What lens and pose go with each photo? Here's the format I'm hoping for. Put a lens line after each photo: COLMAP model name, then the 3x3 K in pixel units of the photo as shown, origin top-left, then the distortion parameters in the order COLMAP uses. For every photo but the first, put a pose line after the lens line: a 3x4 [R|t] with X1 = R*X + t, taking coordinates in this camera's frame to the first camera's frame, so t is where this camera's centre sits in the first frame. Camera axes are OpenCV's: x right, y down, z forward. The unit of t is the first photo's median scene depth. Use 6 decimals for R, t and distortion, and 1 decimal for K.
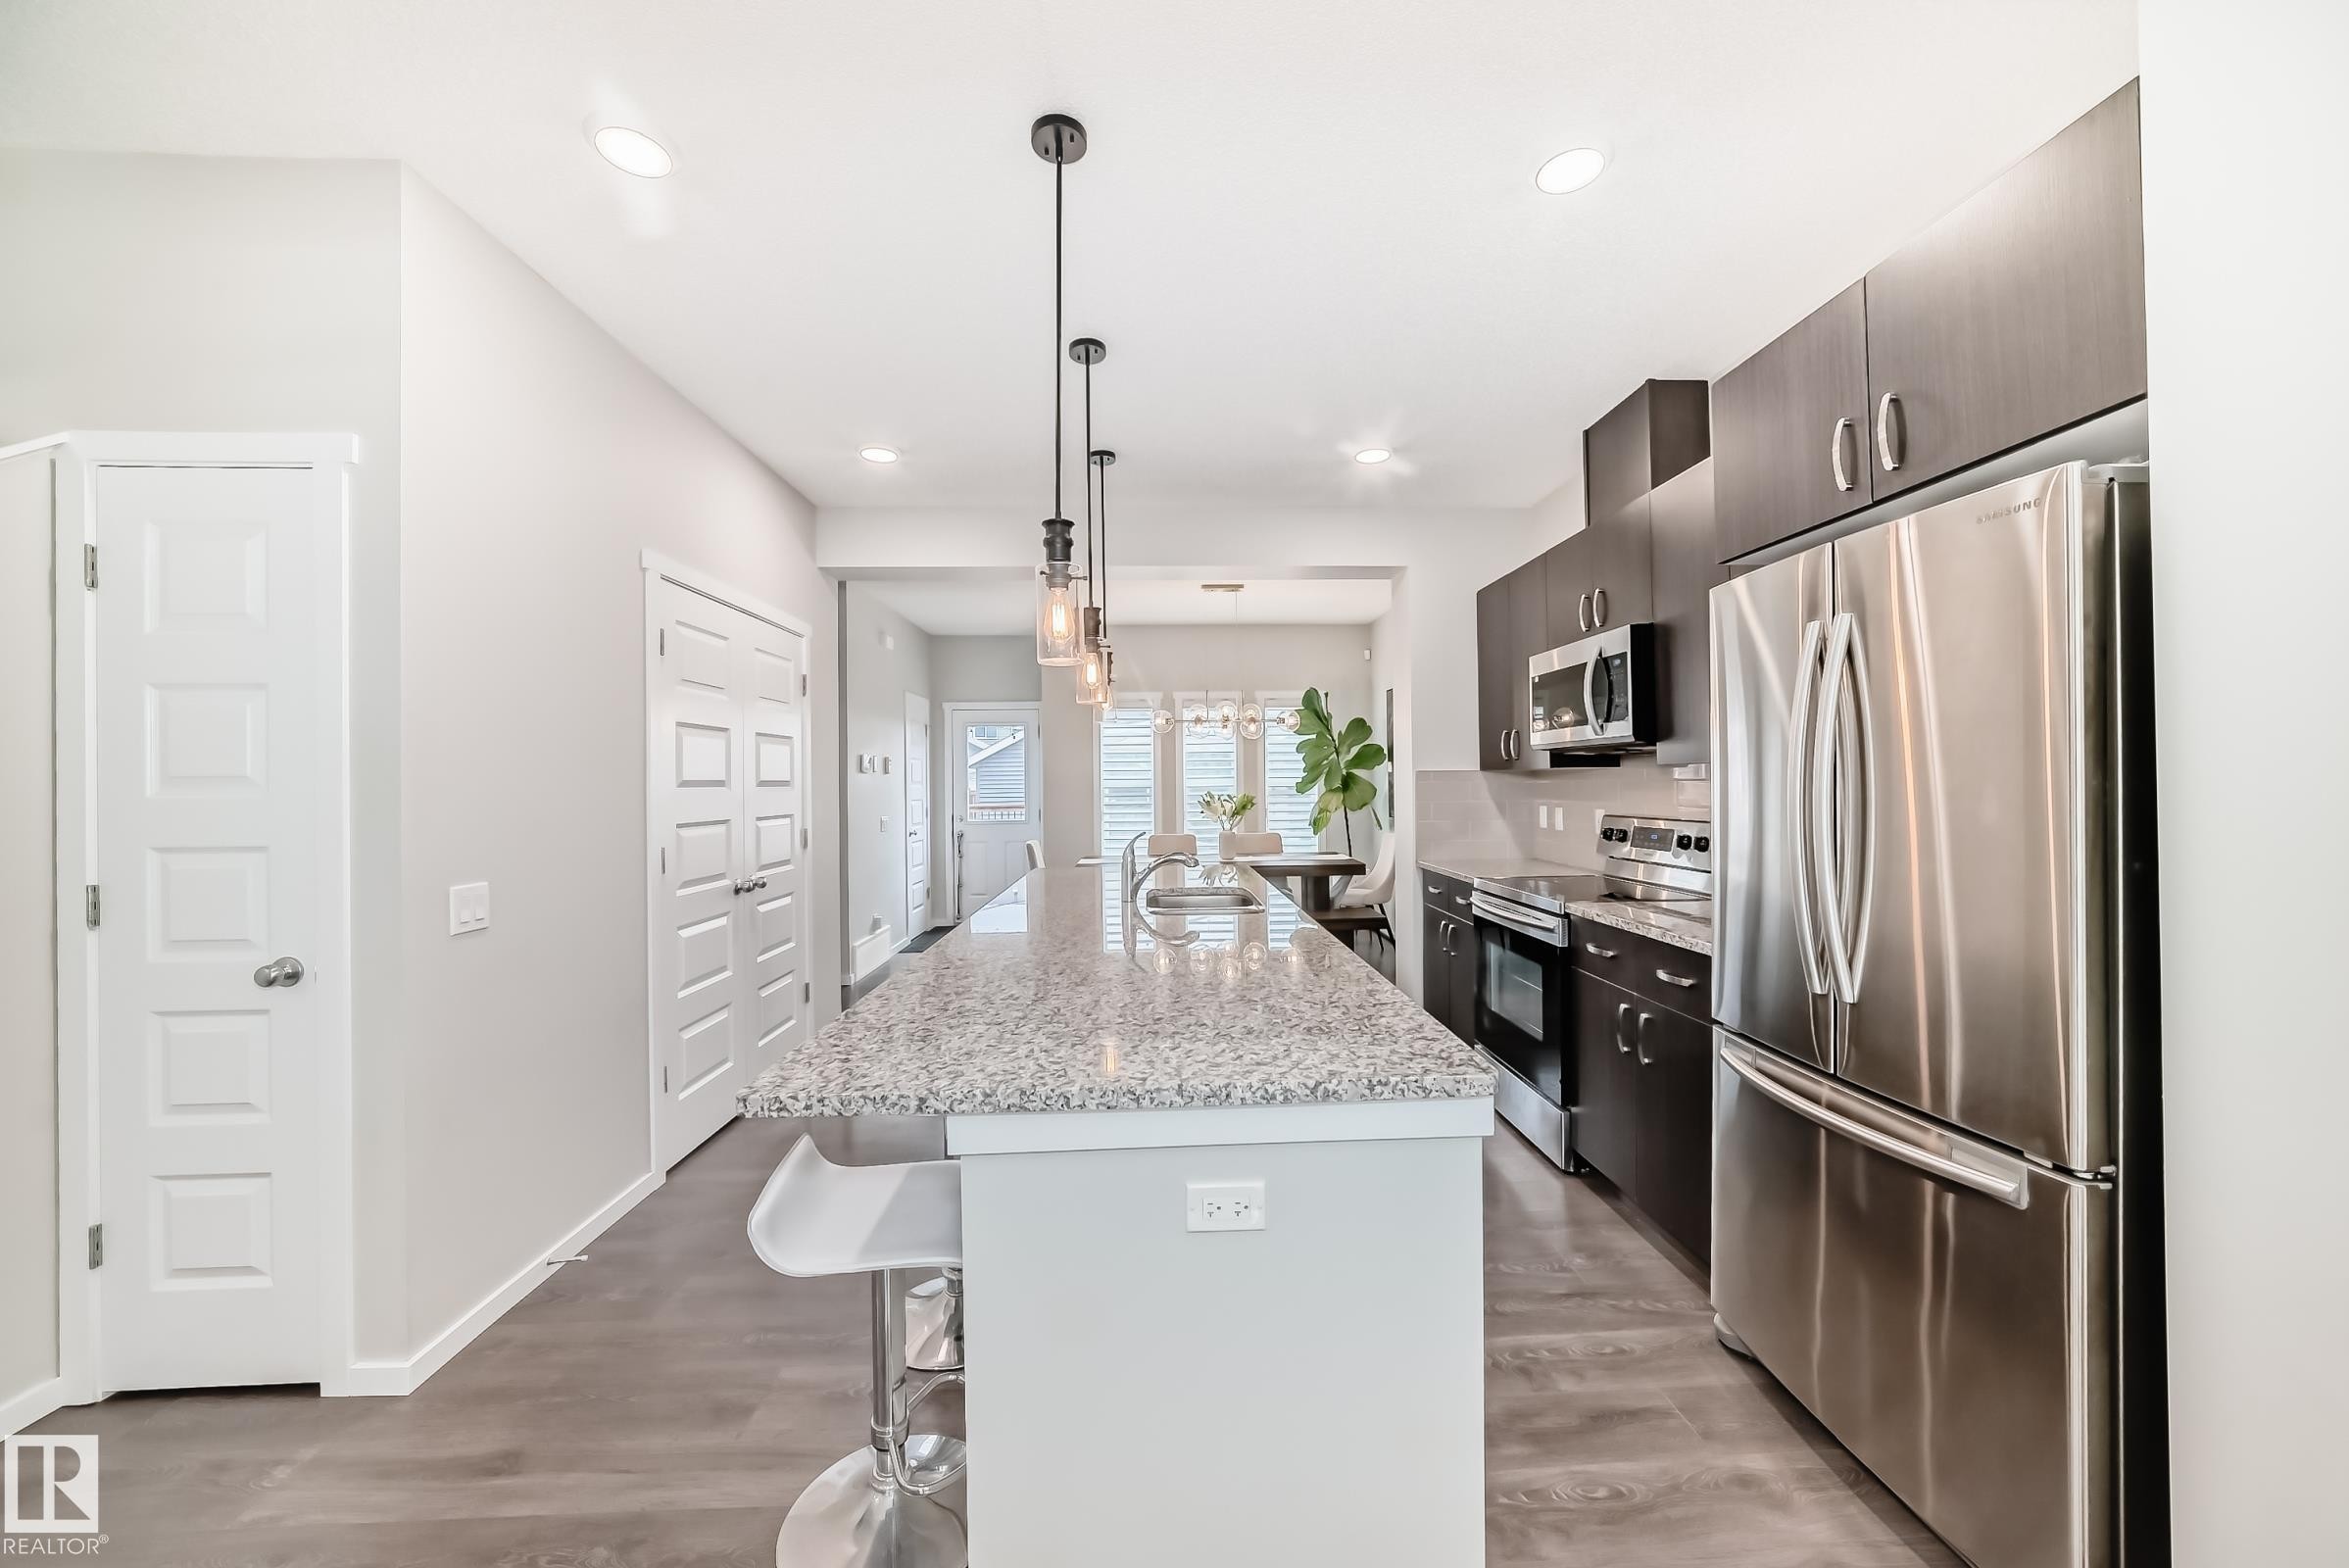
lens RADIAL K [[855.6, 0, 1189.6], [0, 855.6, 778.8], [0, 0, 1]] dist [-0.033453, 0.009384]
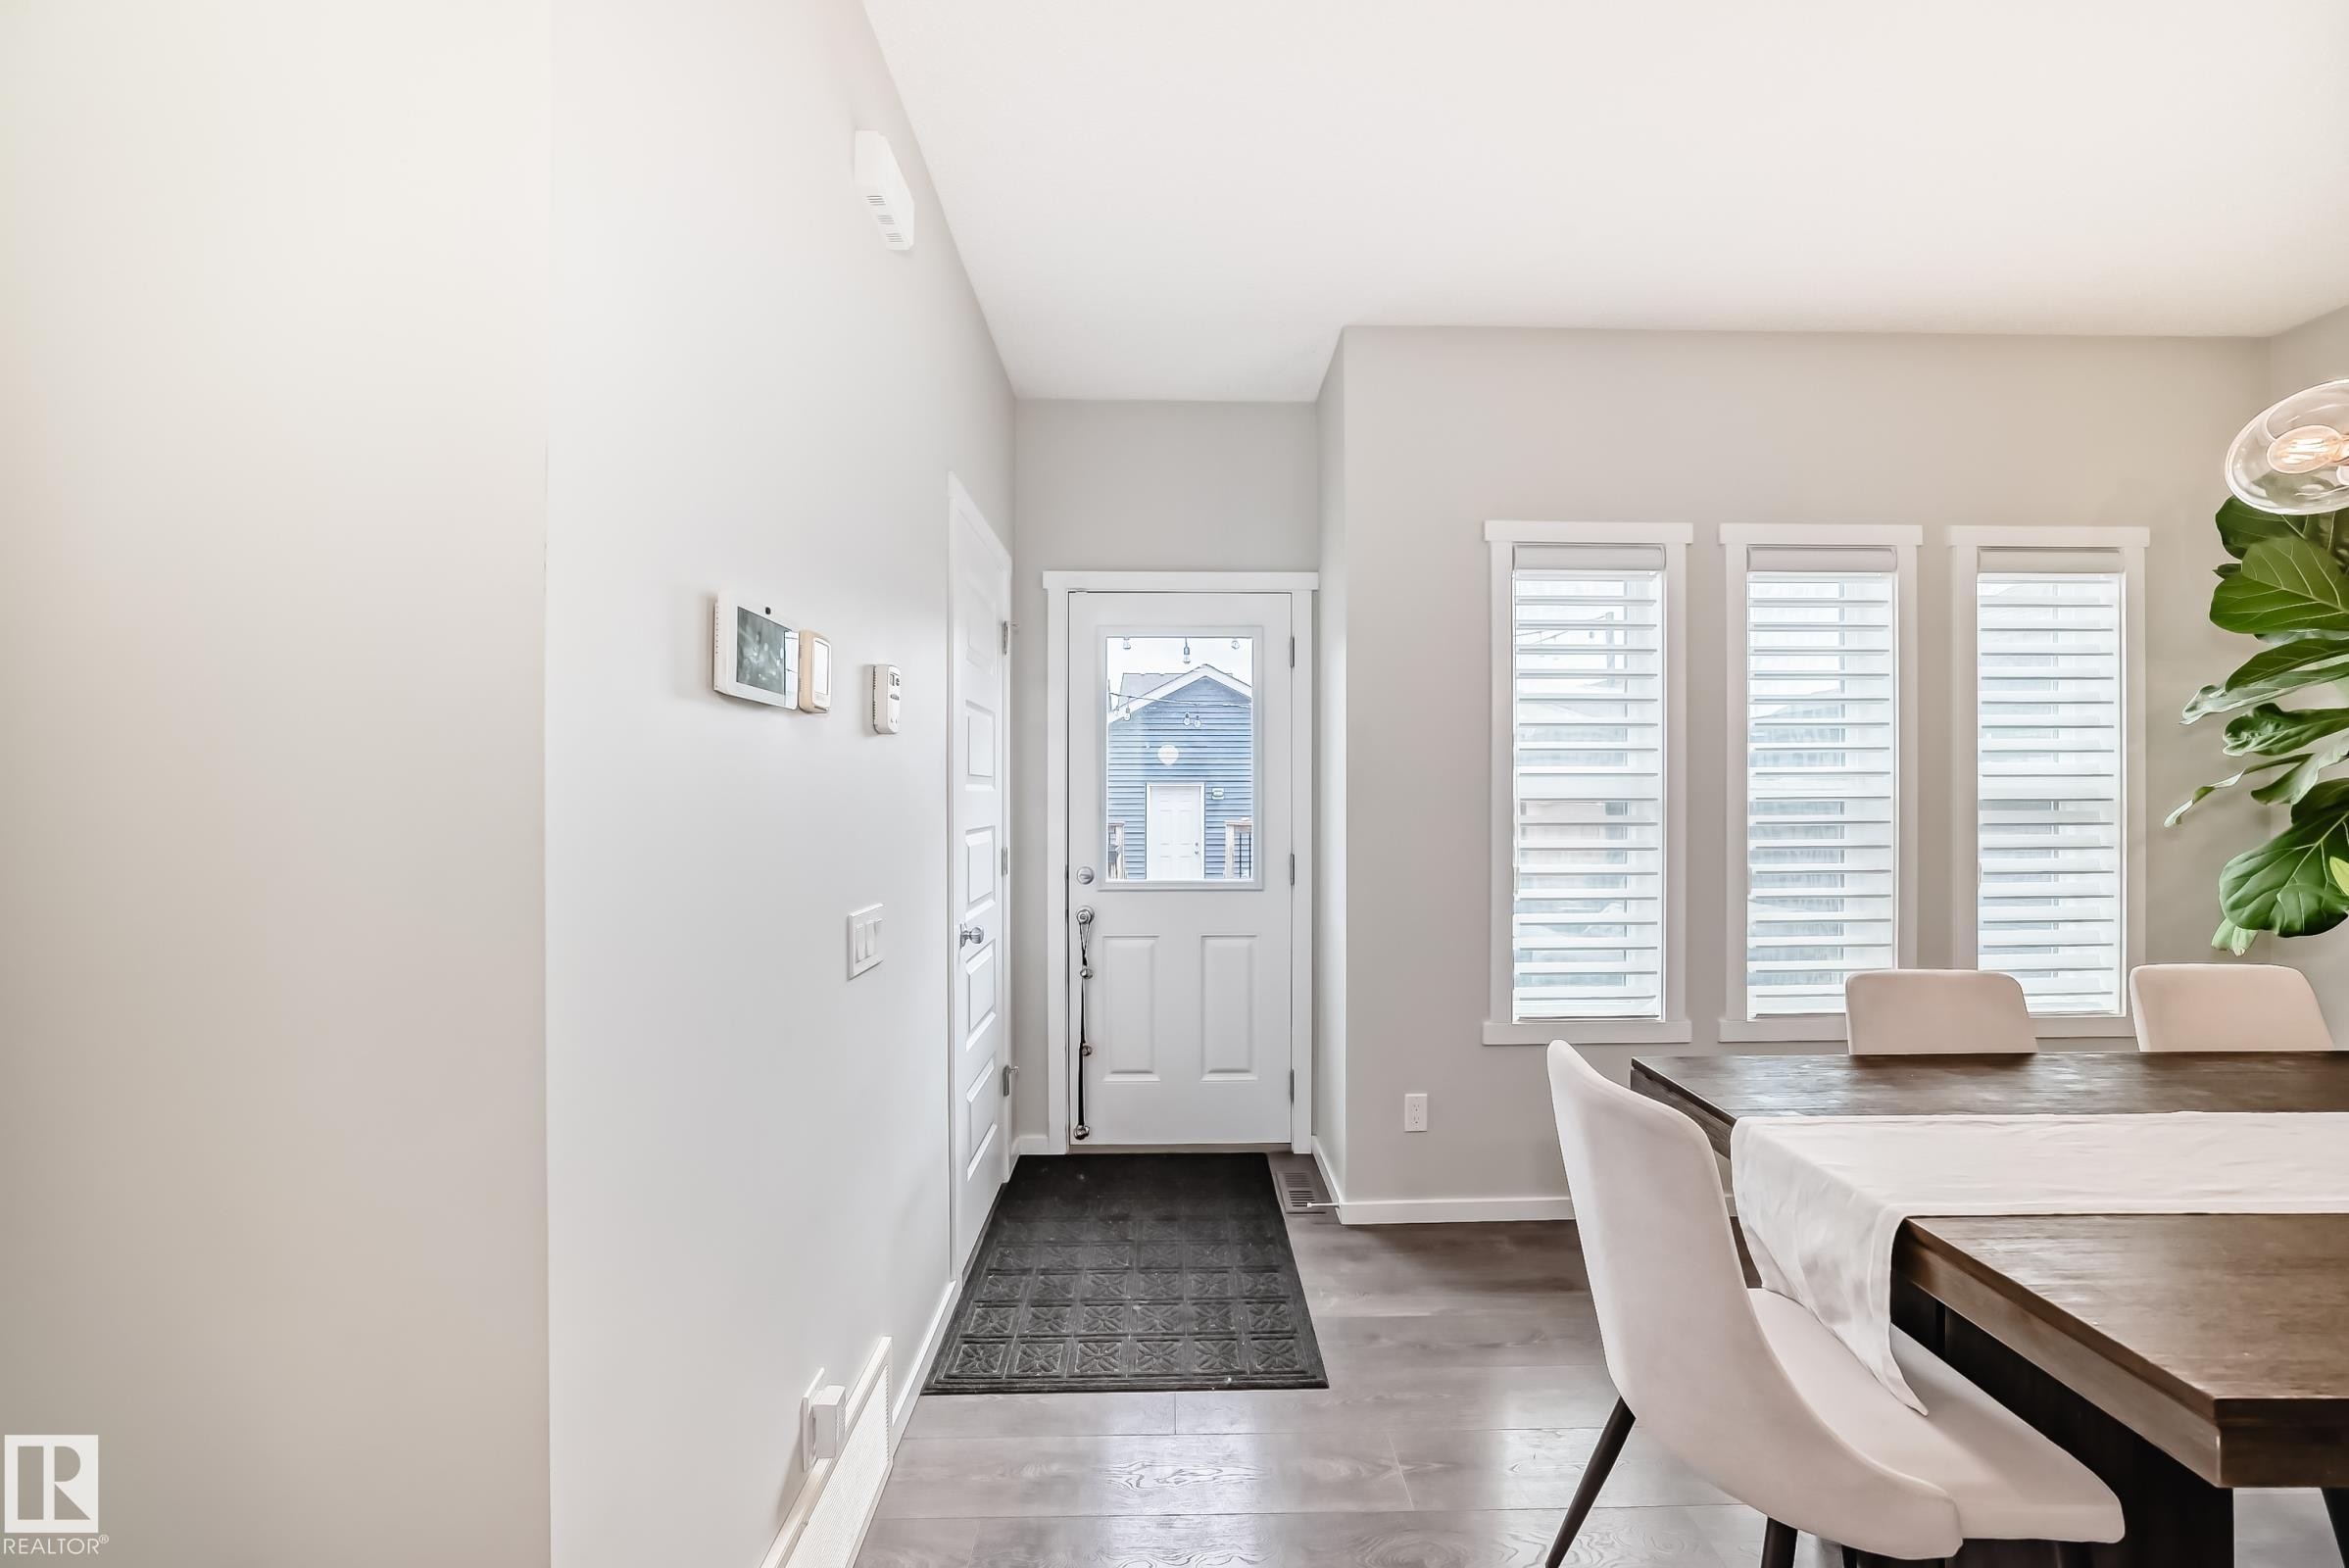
lens RADIAL K [[848.6, 0, 1184.0], [0, 848.6, 795.7], [0, 0, 1]] dist [-0.028820, 0.009399]
pose [[0.999379, 0.008702, -0.034148, -0.572335], [-0.008563, 0.999954, 0.004230, 0.022694], [0.034183, -0.003935, 0.999408, 1.674114]]
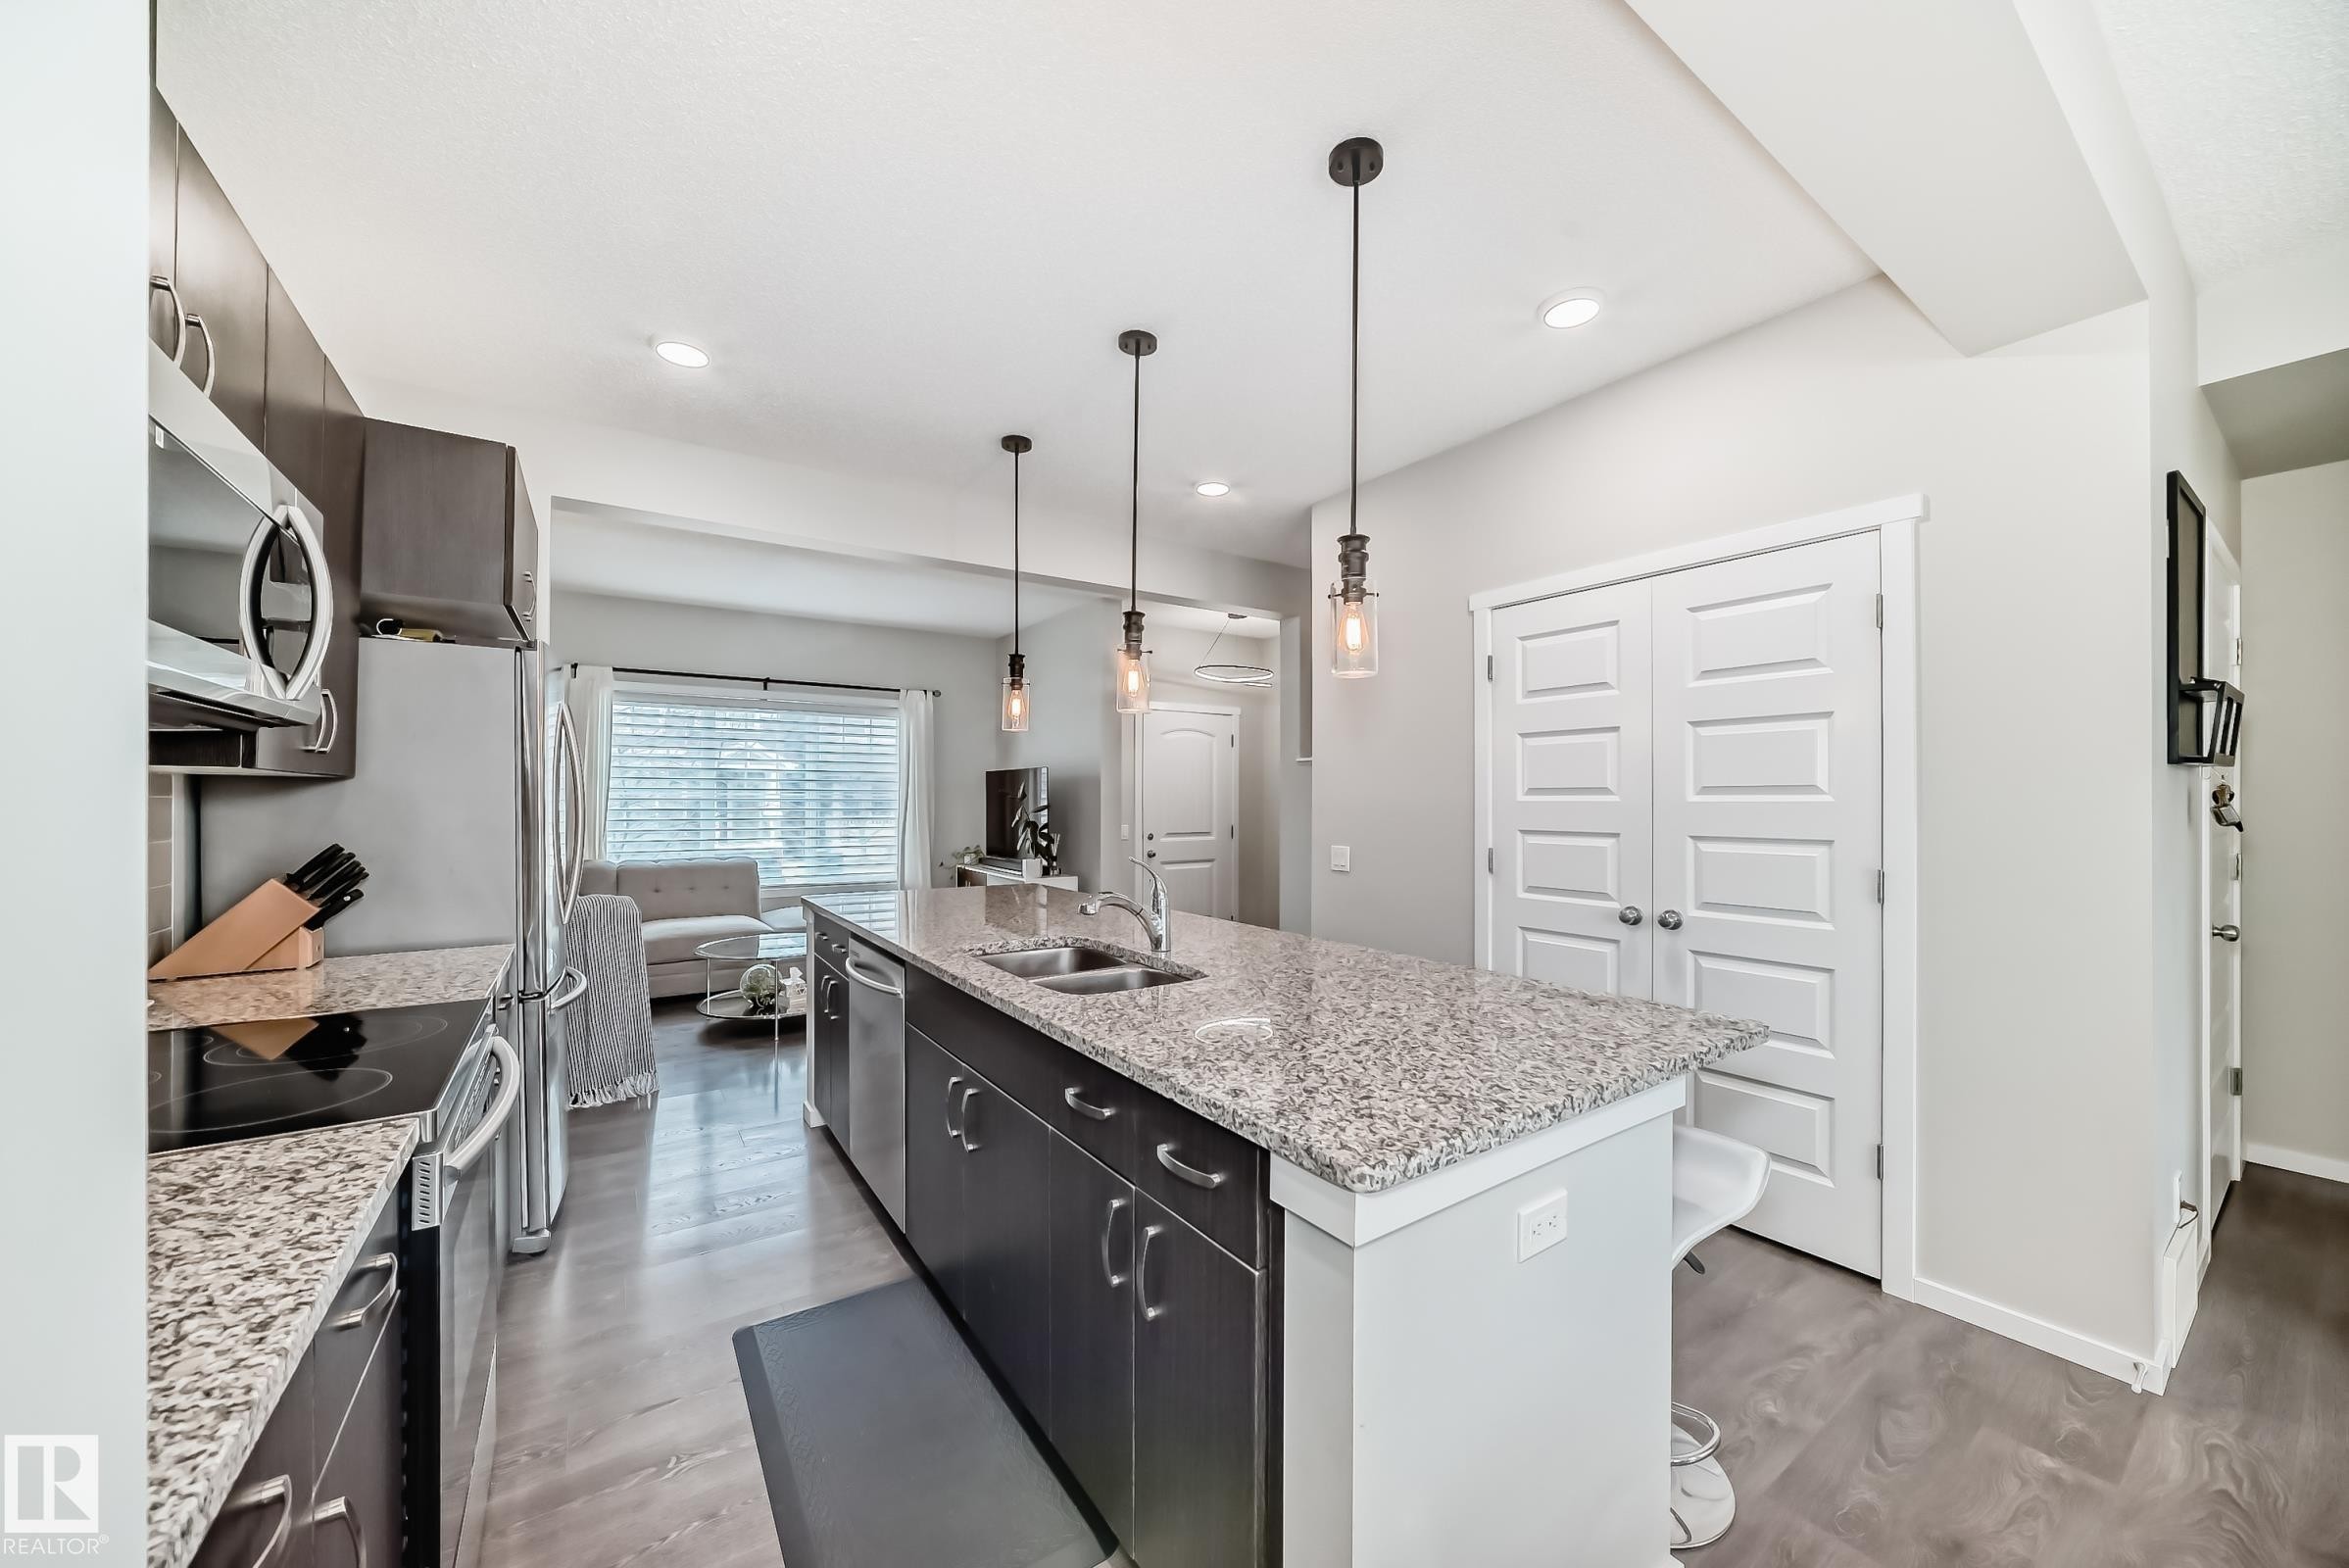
lens RADIAL K [[848.6, 0, 1184.0], [0, 848.6, 795.7], [0, 0, 1]] dist [-0.028820, 0.009399]
pose [[-0.849034, 0.007506, -0.528285, 0.308994], [0.011205, 0.999930, -0.003801, 0.010198], [0.528219, -0.009147, -0.849059, 1.681456]]
